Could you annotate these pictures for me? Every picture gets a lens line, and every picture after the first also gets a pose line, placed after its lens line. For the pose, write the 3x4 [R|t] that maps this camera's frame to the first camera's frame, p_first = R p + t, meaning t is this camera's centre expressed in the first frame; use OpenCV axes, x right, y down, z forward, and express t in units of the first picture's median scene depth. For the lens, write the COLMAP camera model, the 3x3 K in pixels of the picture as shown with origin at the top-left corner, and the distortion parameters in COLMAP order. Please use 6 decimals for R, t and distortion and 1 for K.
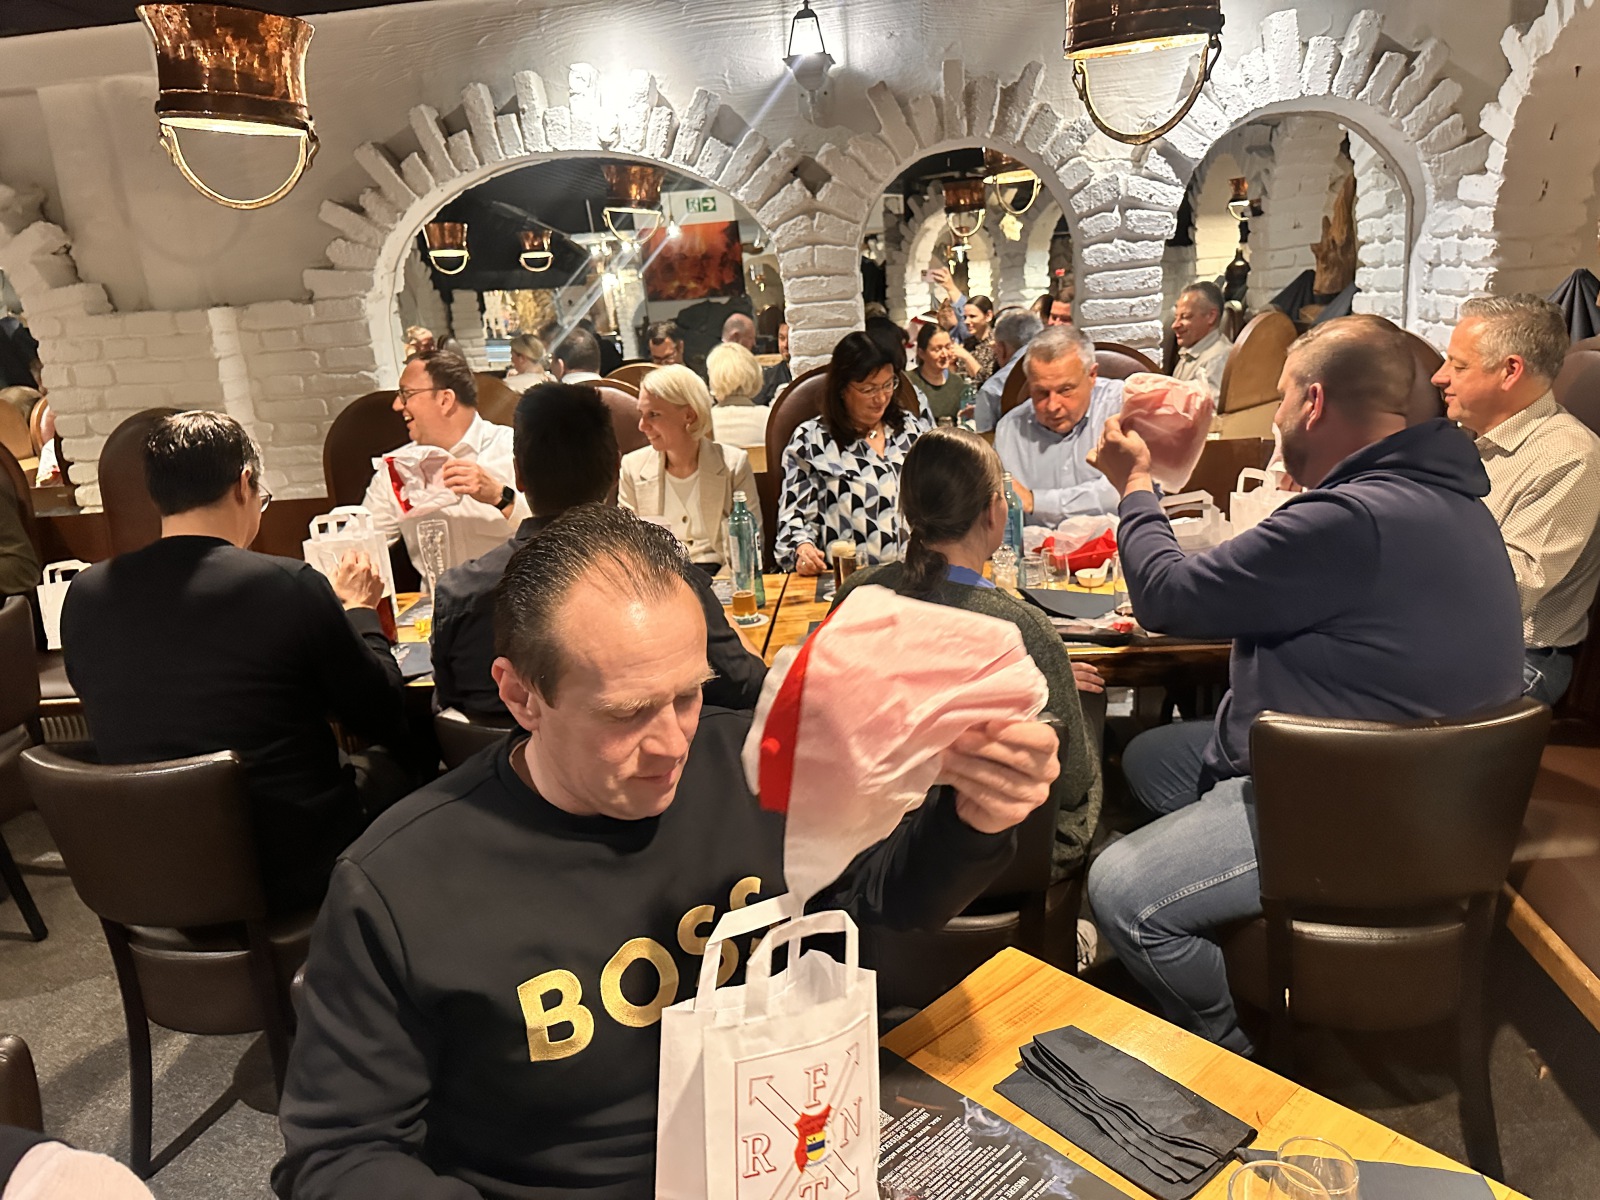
lens RADIAL K [[1112.3, 0, 790.3], [0, 1112.3, 594.7], [0, 0, 1]] dist [0.000415, -0.006071]
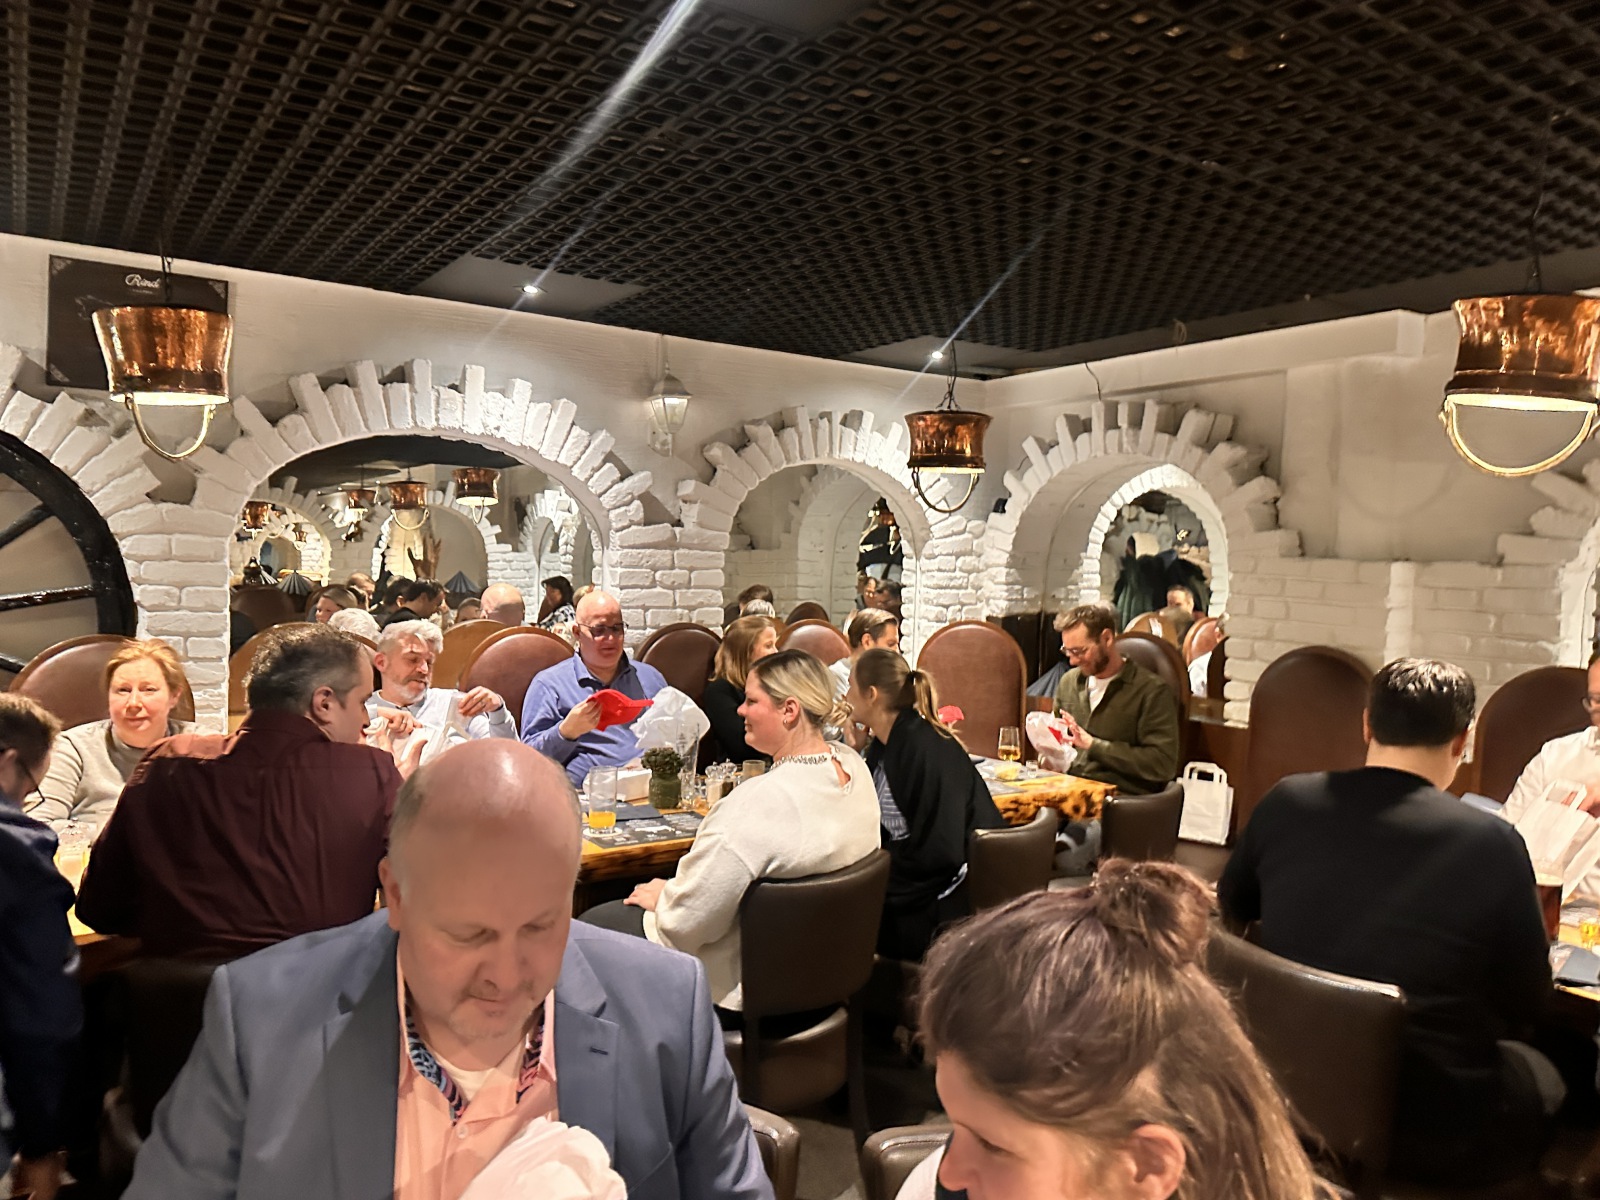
lens RADIAL K [[1128.1, 0, 794.7], [0, 1128.1, 603.5], [0, 0, 1]] dist [0.014185, -0.033615]
pose [[0.627956, 0.126746, -0.767859, -0.054964], [-0.286615, 0.954966, -0.076764, 0.022452], [0.723549, 0.268284, 0.636004, -0.072070]]
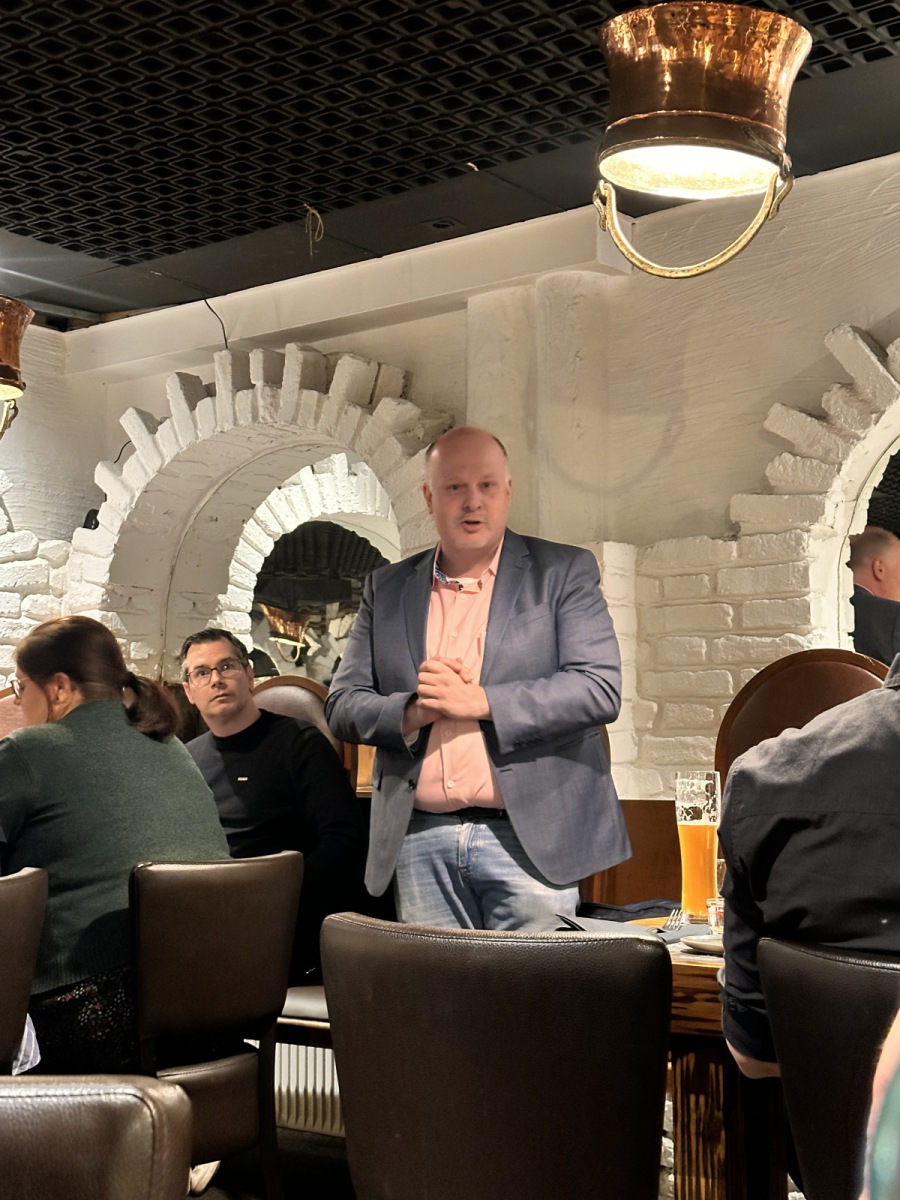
lens RADIAL K [[1597.0, 0, 448.6], [0, 1597.0, 596.0], [0, 0, 1]] dist [0.165601, 0.000000]
pose [[0.844062, 0.012508, -0.536100, -0.028528], [-0.209243, 0.928162, -0.307788, 0.132898], [0.493737, 0.371967, 0.786043, 0.103565]]
